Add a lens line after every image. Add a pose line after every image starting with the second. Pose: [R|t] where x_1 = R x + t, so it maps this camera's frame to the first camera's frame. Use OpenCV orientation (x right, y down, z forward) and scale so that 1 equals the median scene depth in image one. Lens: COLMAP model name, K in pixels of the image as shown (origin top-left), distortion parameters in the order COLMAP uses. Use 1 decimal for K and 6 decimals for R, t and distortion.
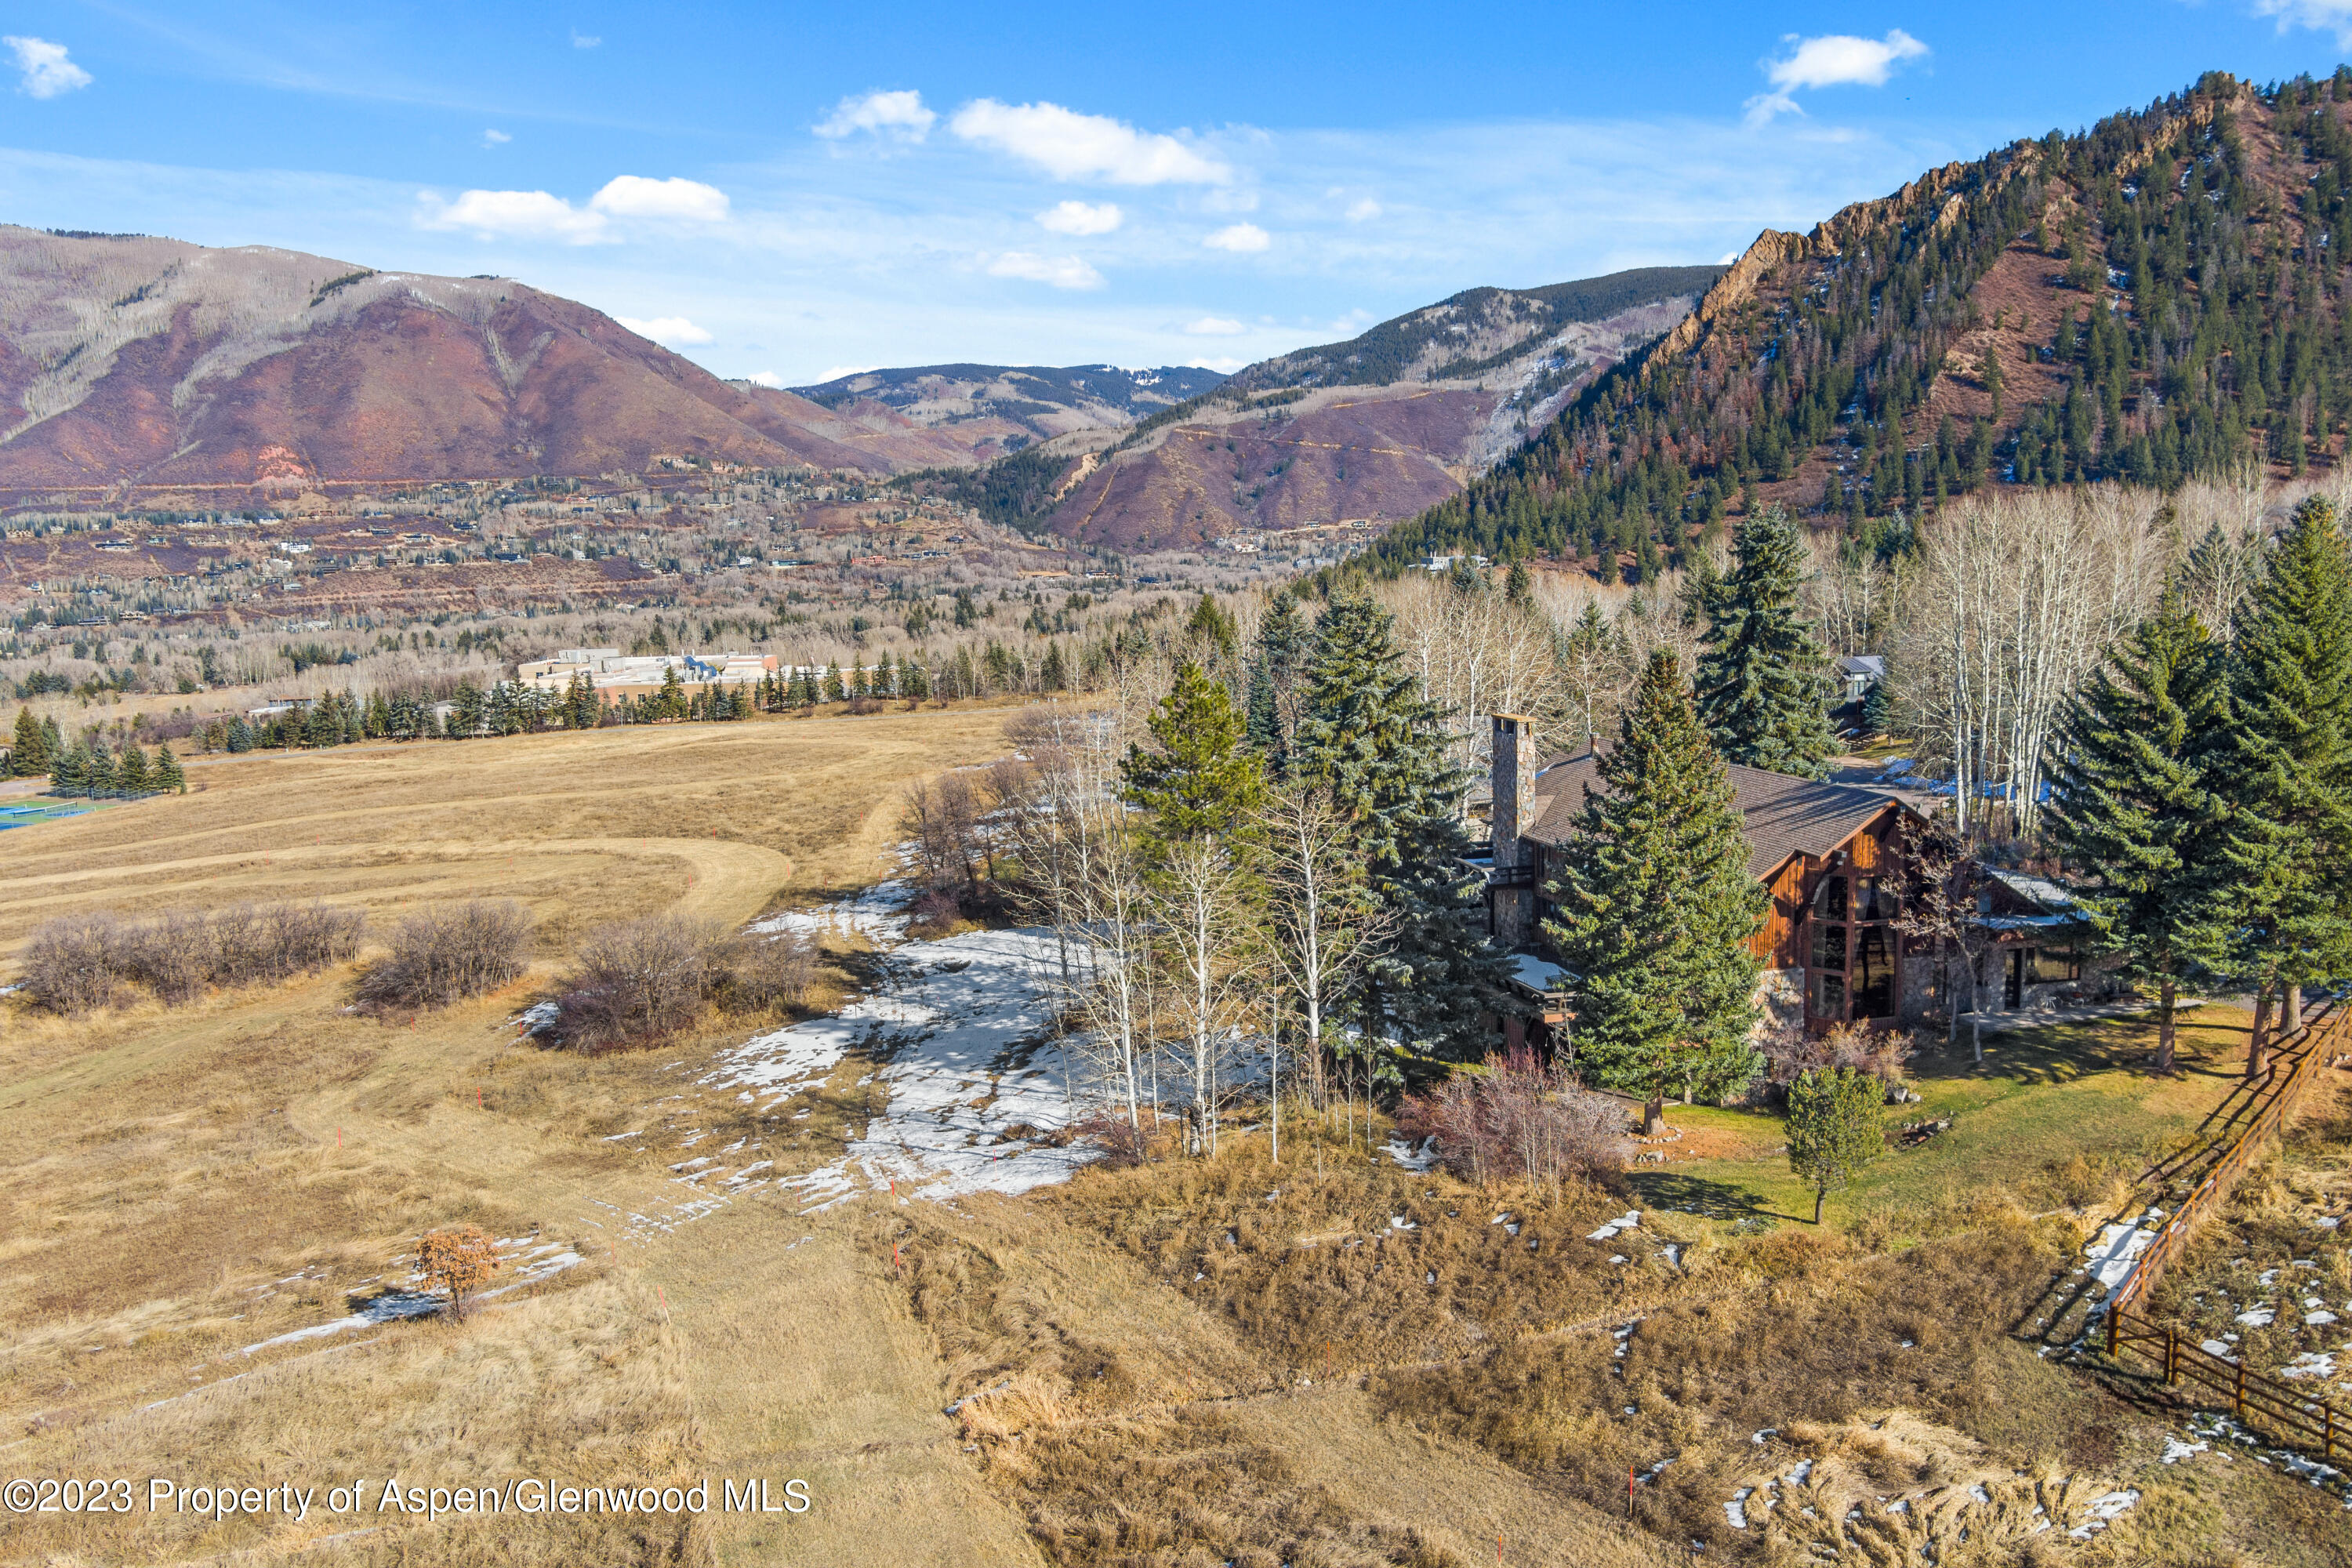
lens RADIAL K [[1912.7, 0, 1168.8], [0, 1912.7, 768.1], [0, 0, 1]] dist [-0.071302, 0.033064]
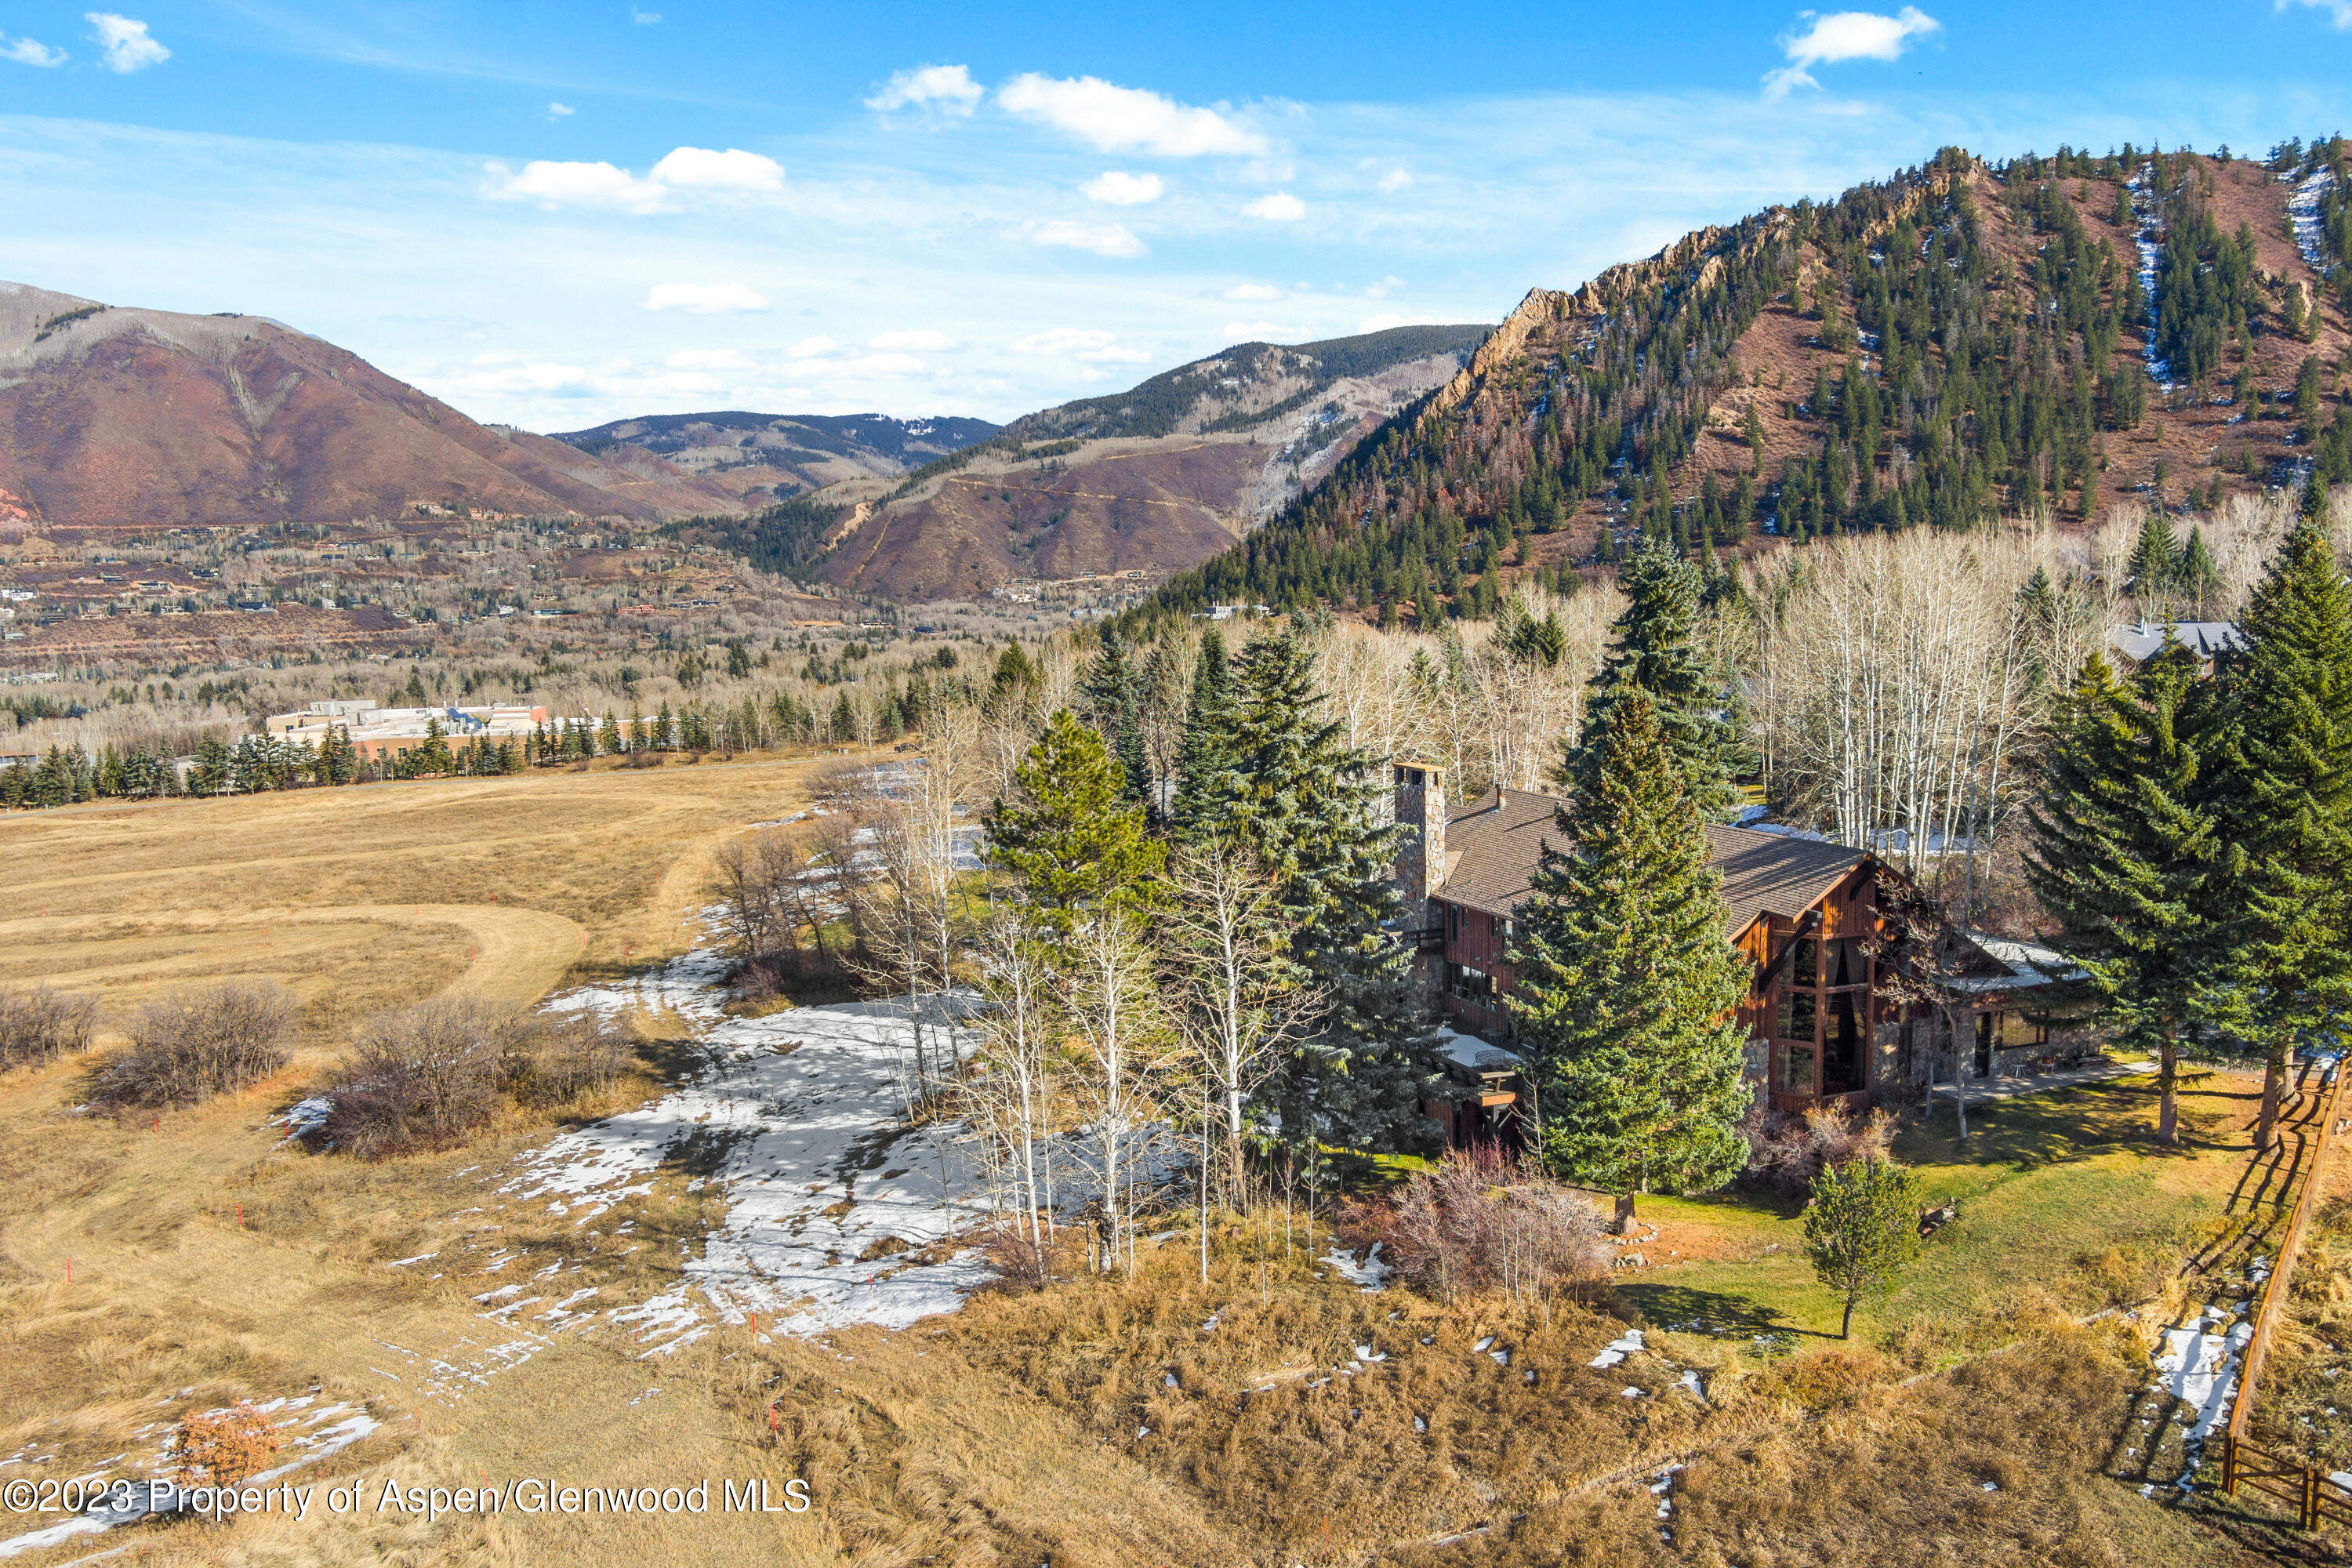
lens RADIAL K [[1912.7, 0, 1174.4], [0, 1912.7, 772.7], [0, 0, 1]] dist [-0.071302, 0.033064]
pose [[0.992731, -0.007660, 0.120108, -0.049271], [0.010523, 0.999675, -0.023222, -0.003892], [-0.119891, 0.024317, 0.992489, 0.110398]]
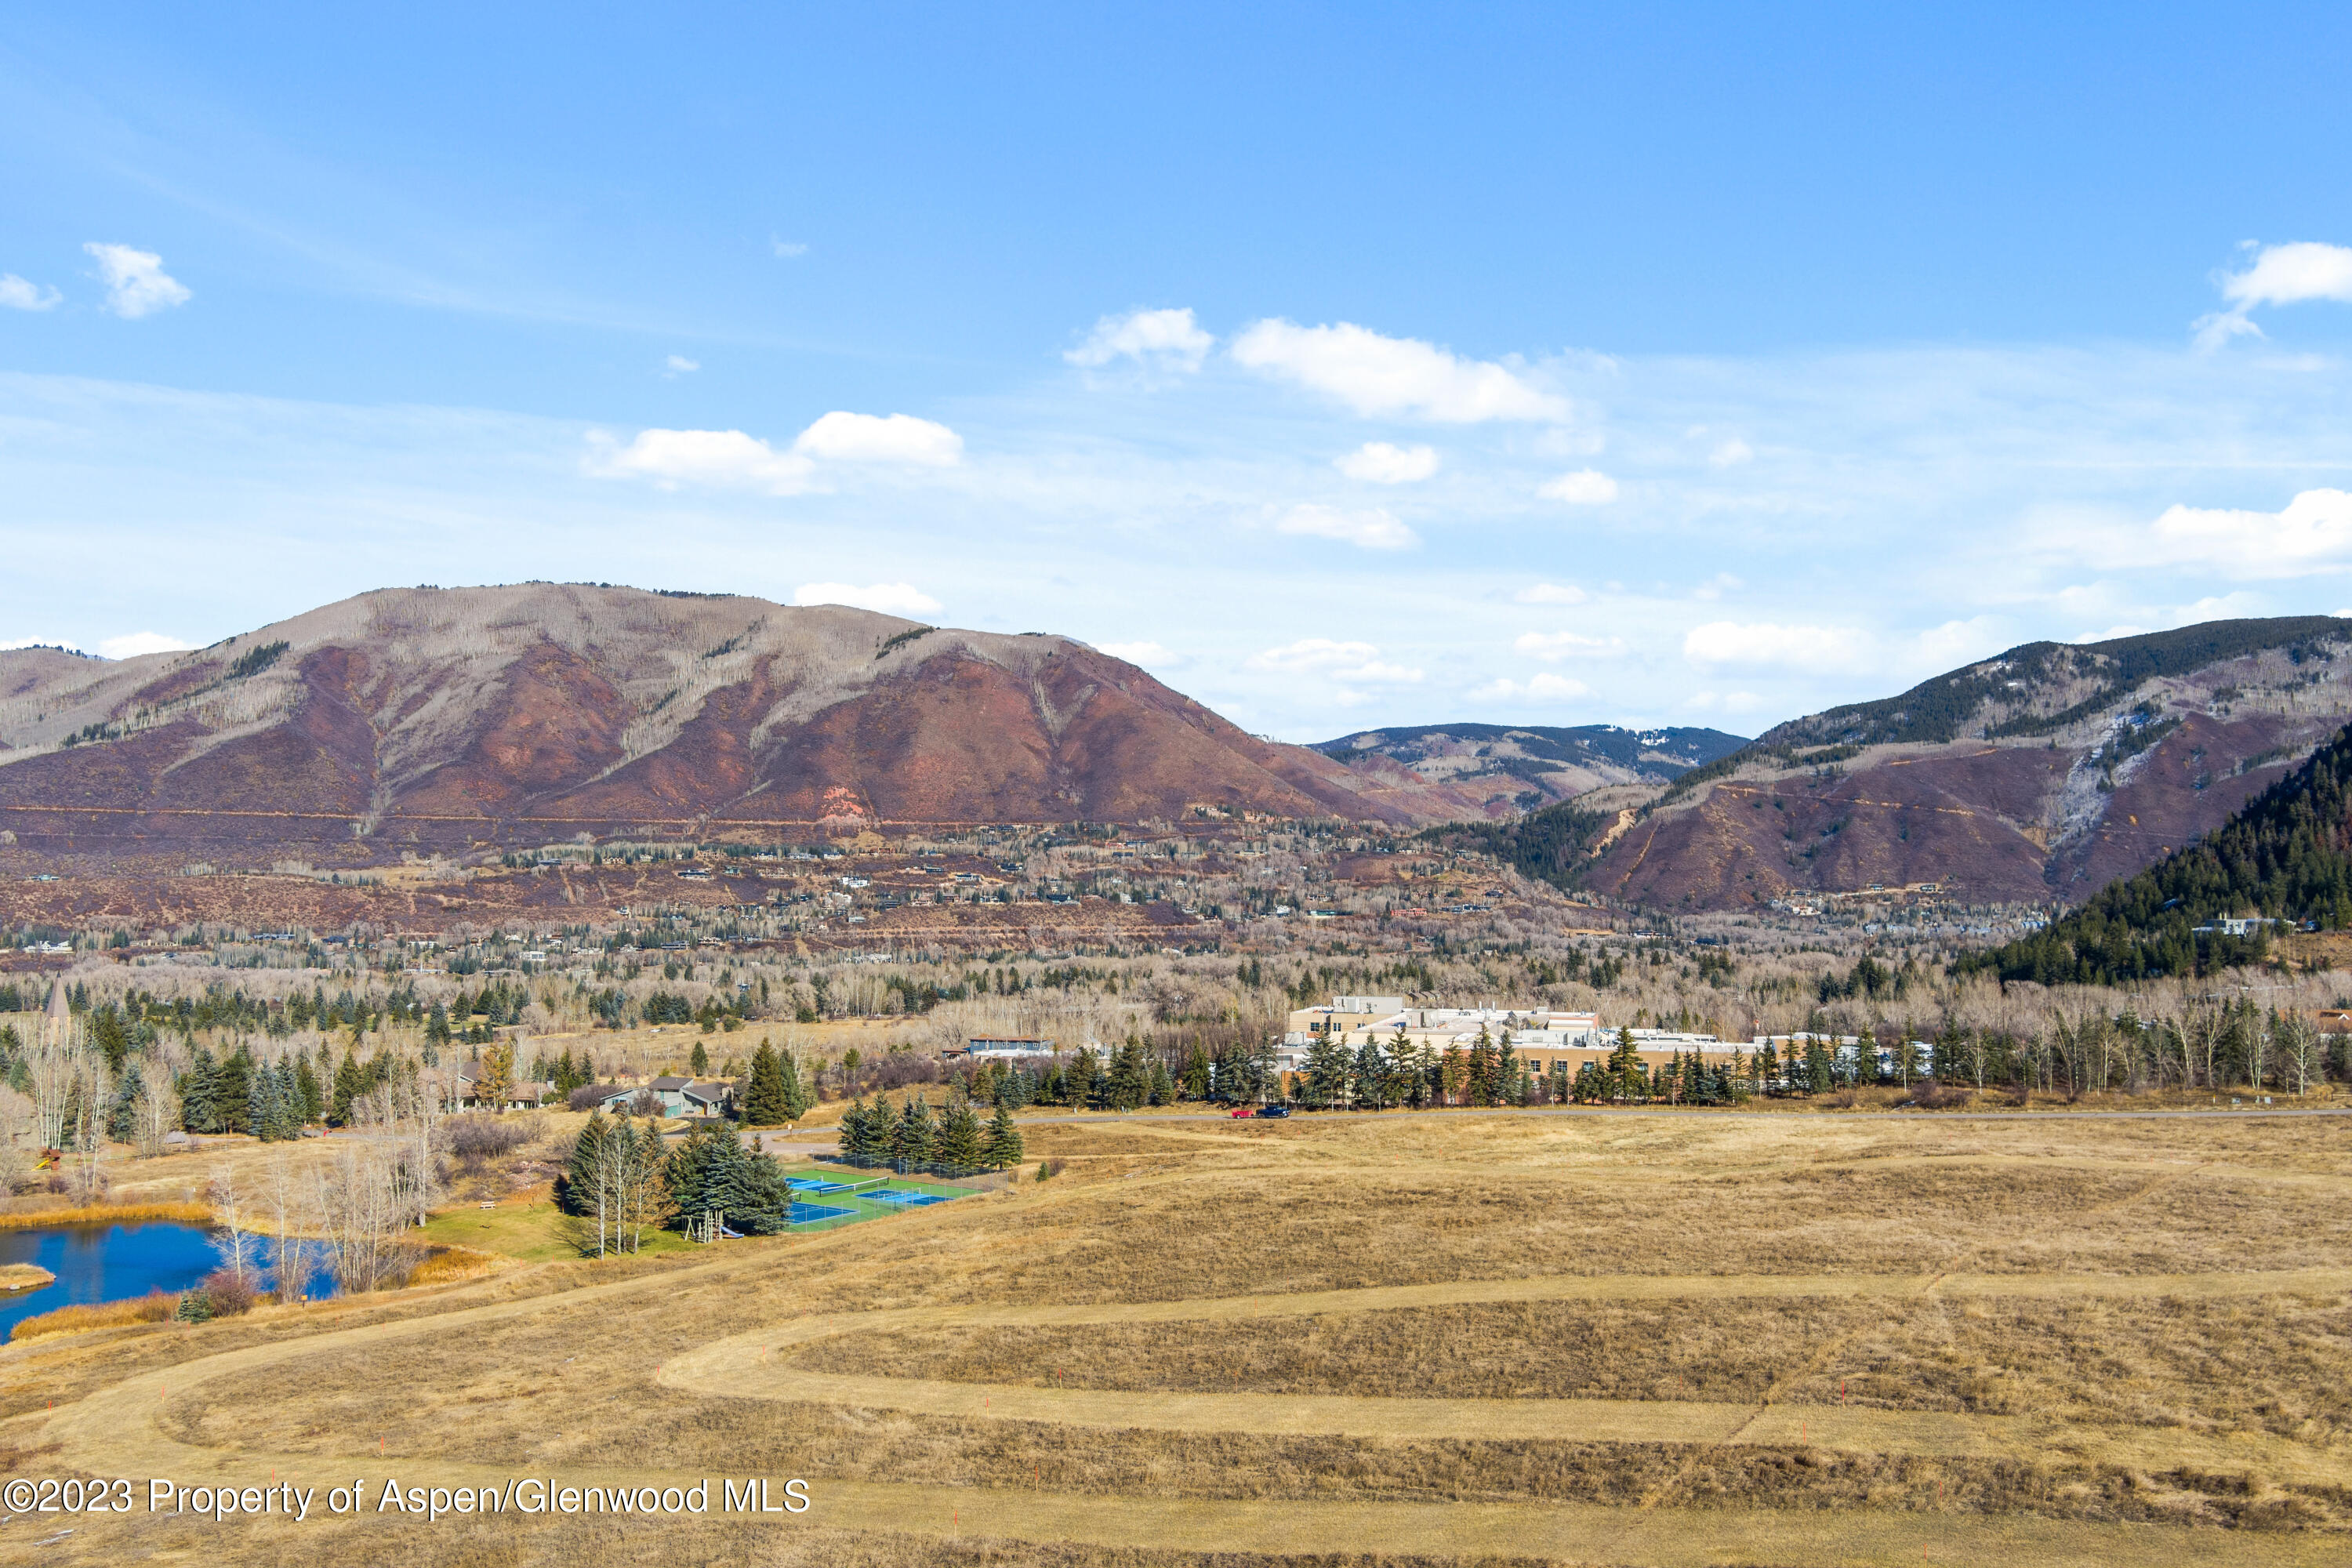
lens RADIAL K [[1912.7, 0, 1190.3], [0, 1912.7, 762.3], [0, 0, 1]] dist [-0.071302, 0.033064]
pose [[0.970259, 0.009063, -0.241899, -1.246555], [-0.054407, 0.981896, -0.181440, -0.056110], [0.235875, 0.189205, 0.953186, 1.207956]]
